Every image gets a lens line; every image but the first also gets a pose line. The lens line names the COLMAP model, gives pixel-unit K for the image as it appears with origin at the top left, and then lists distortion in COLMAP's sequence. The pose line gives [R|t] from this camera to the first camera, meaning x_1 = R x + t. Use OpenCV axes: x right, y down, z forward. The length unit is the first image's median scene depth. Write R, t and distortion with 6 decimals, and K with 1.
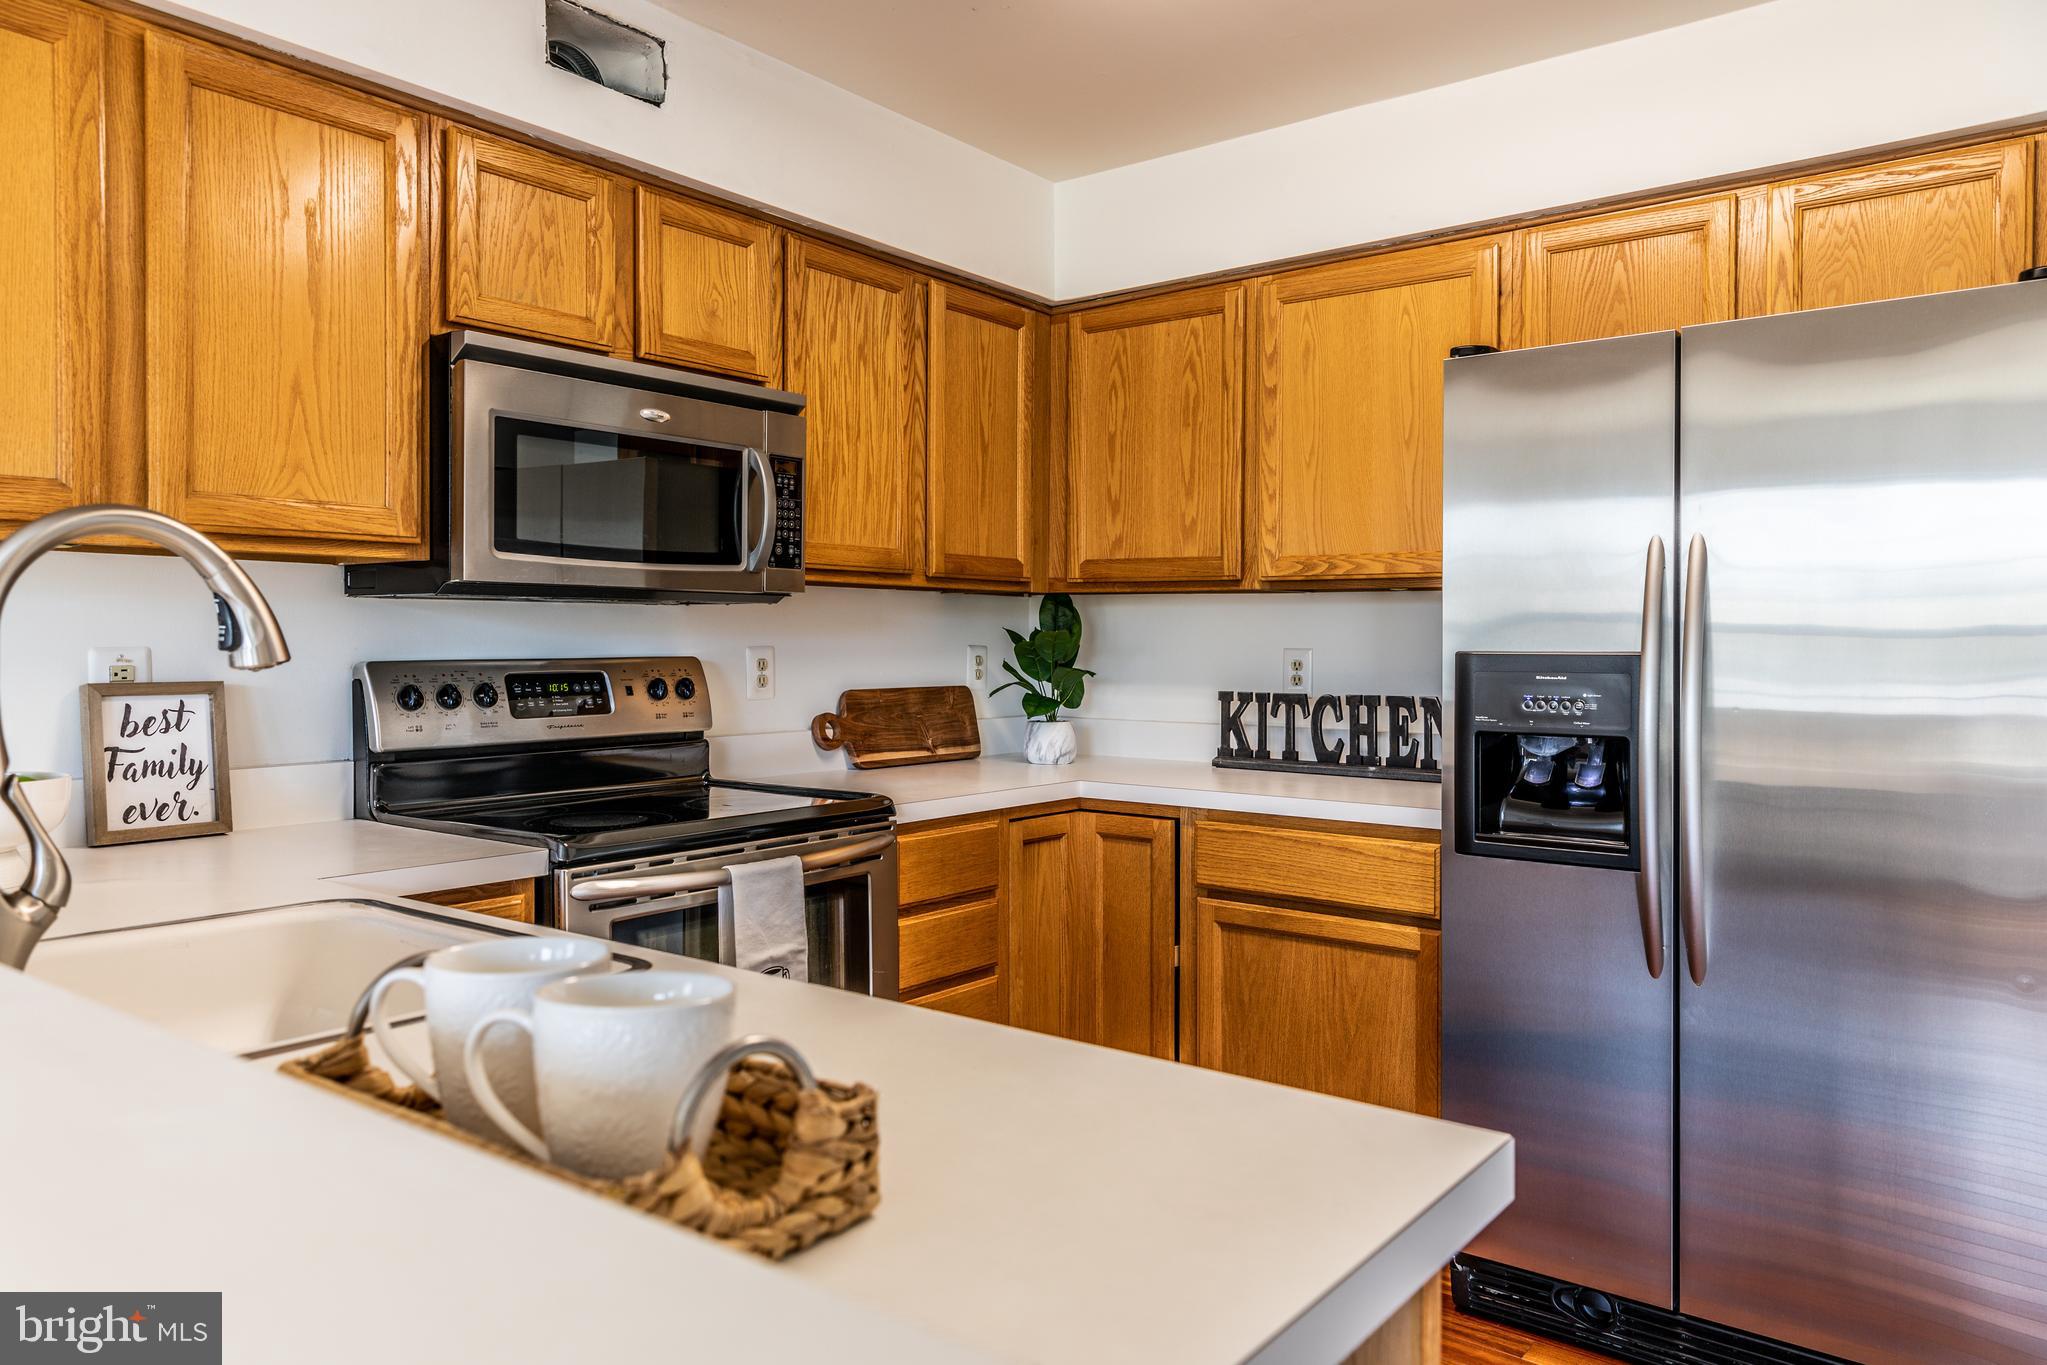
lens RADIAL K [[1406.9, 0, 1029.0], [0, 1406.9, 620.7], [0, 0, 1]] dist [0.019163, -0.003416]
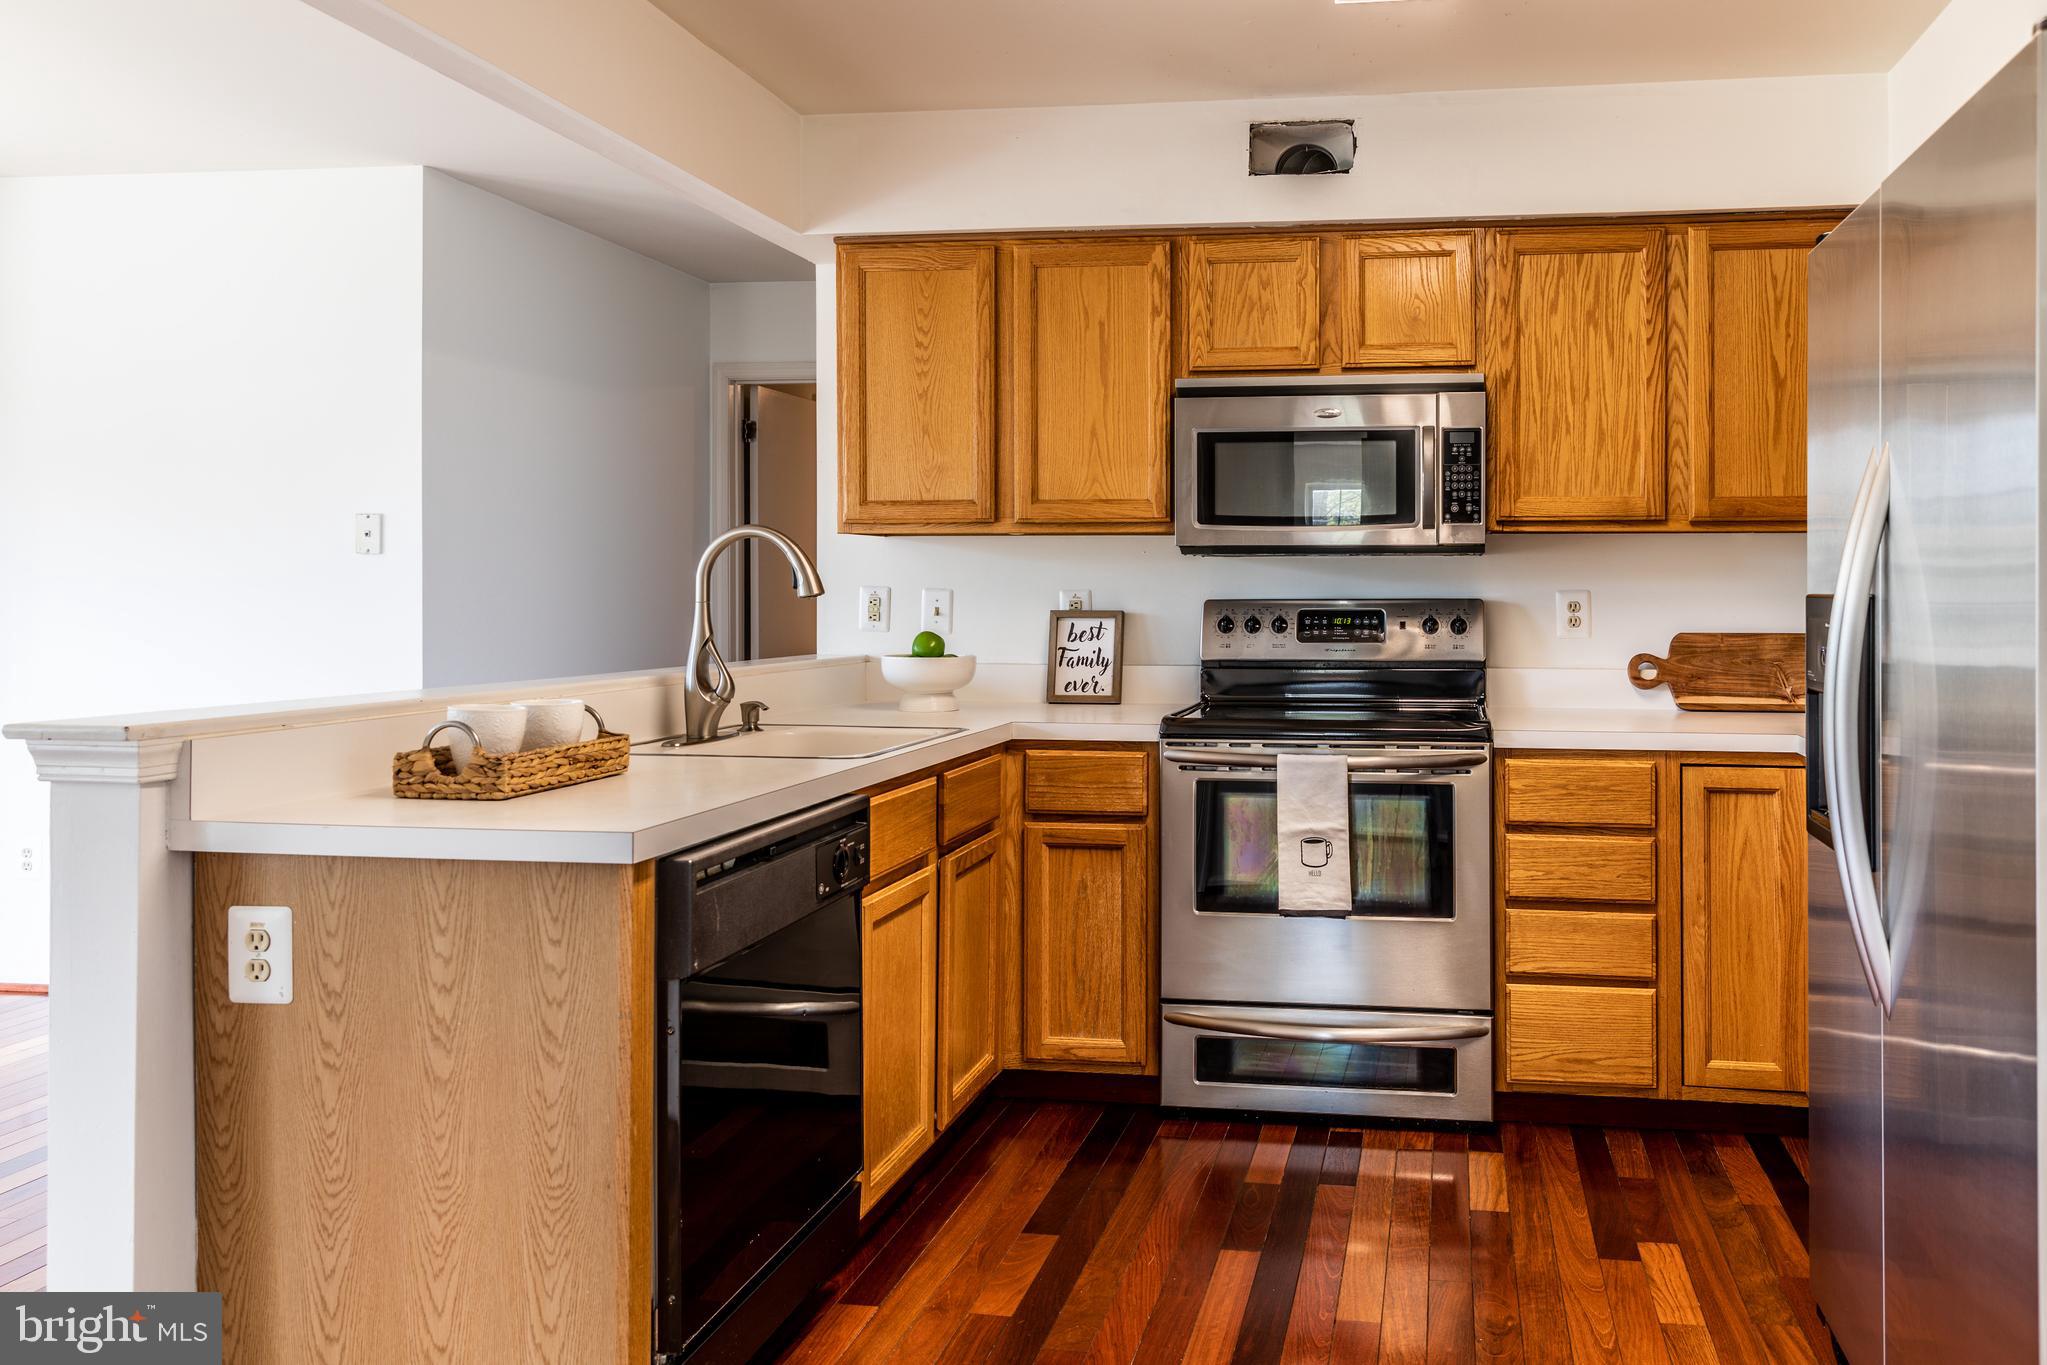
lens RADIAL K [[1497.5, 0, 1245.1], [0, 1497.5, 549.3], [0, 0, 1]] dist [0.020057, 0.005783]
pose [[0.493972, -0.025047, -0.869117, 0.860861], [0.013210, 0.999686, -0.021301, 0.009150], [0.869377, -0.000959, 0.494148, 0.233080]]
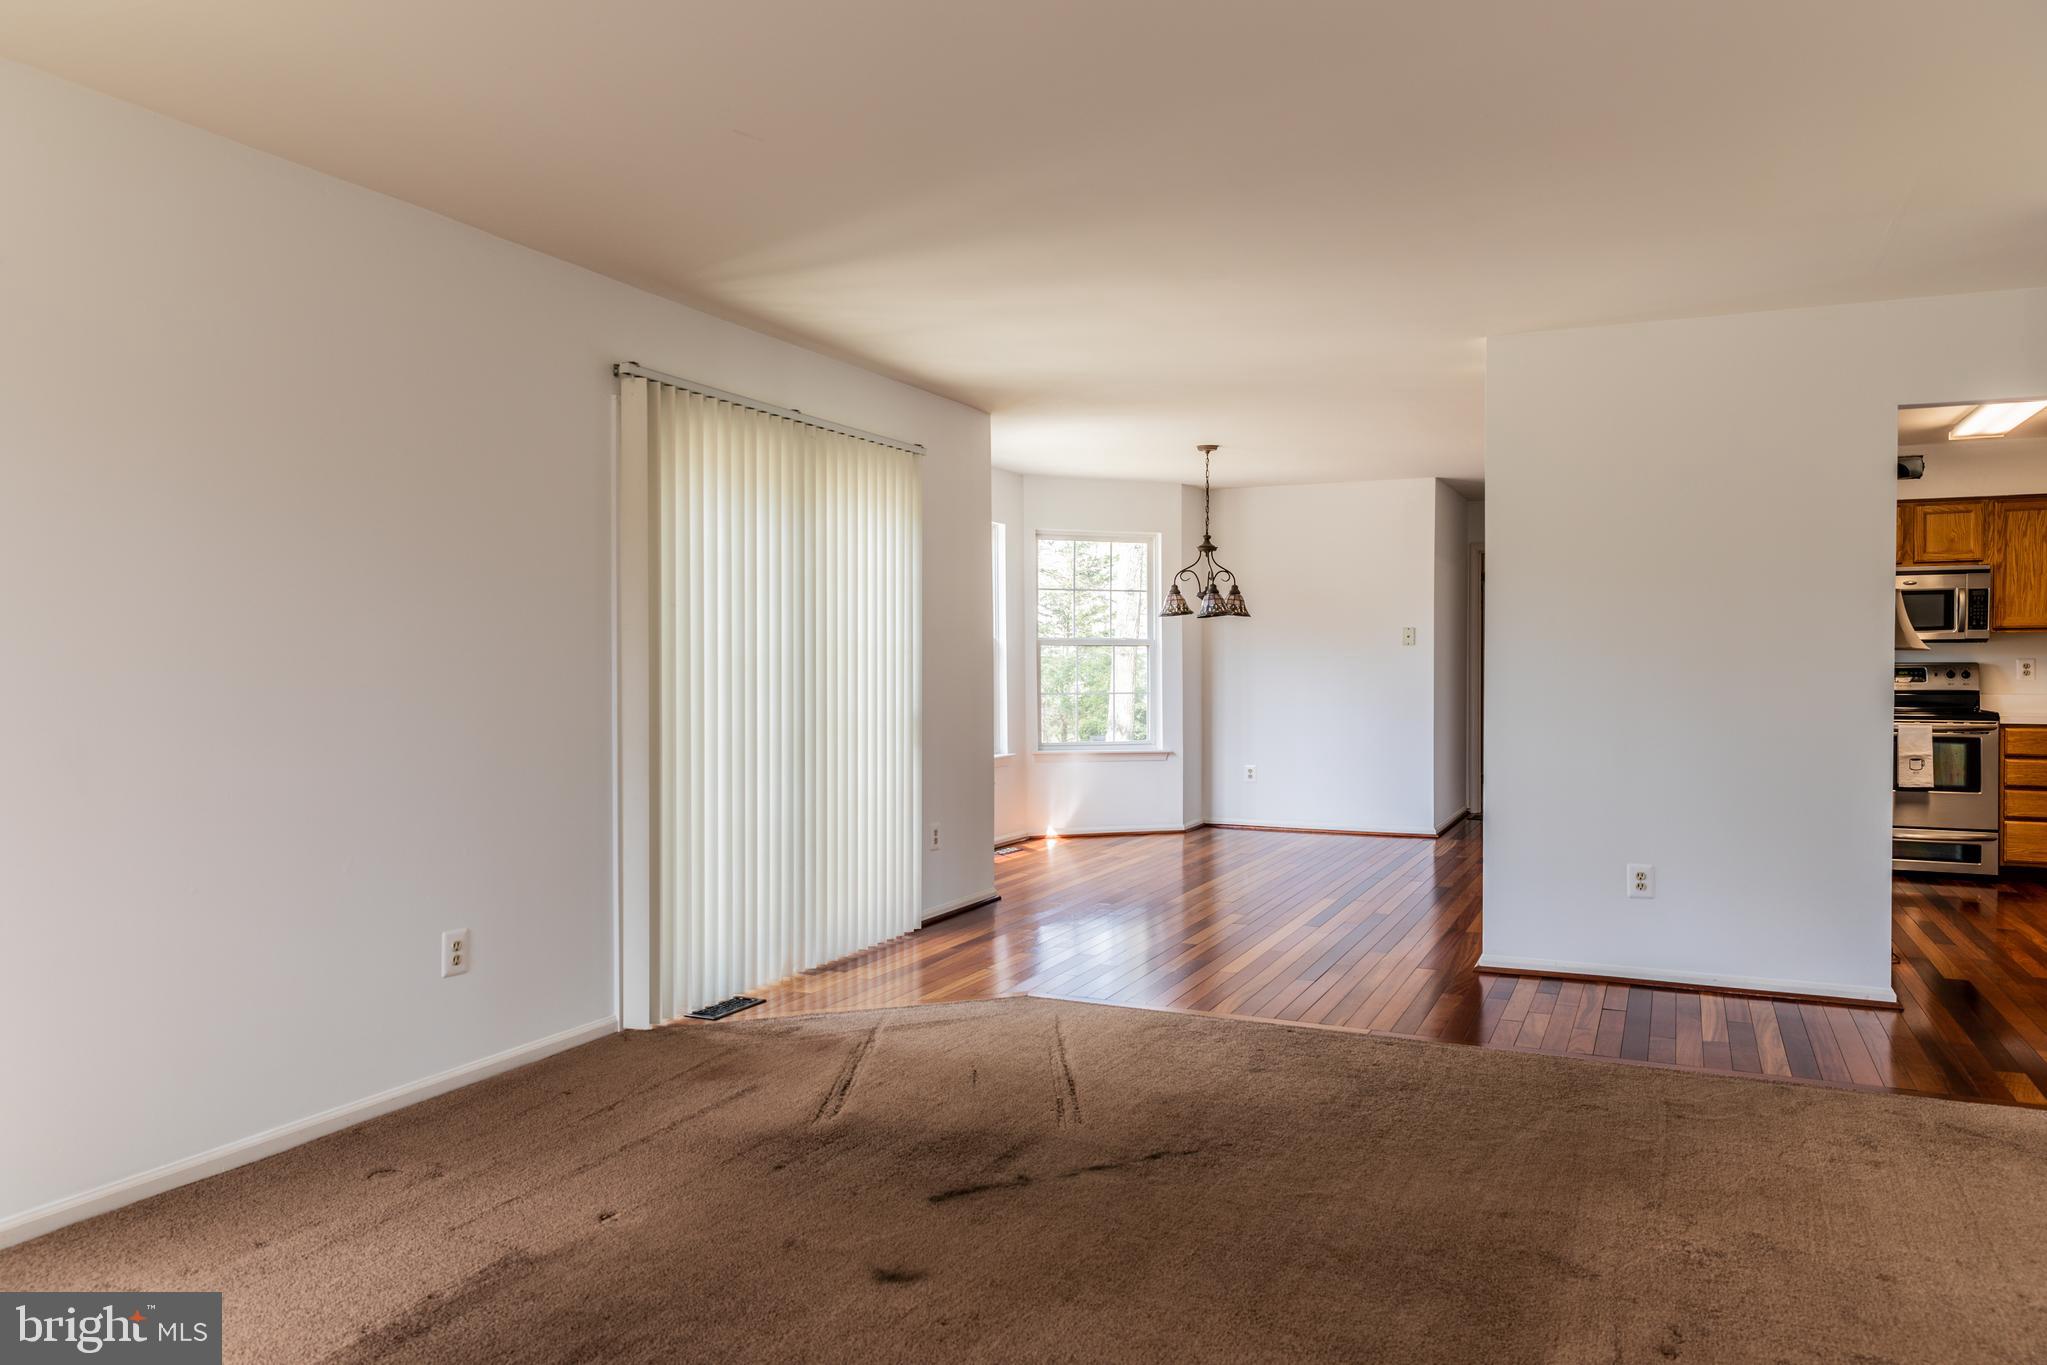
lens RADIAL K [[1406.9, 0, 1027.4], [0, 1406.9, 680.5], [0, 0, 1]] dist [0.019163, -0.003416]
pose [[0.216957, 0.007779, -0.976150, 2.206915], [0.015725, 0.999811, 0.011462, 0.000554], [0.976054, -0.017836, 0.216794, -1.461426]]
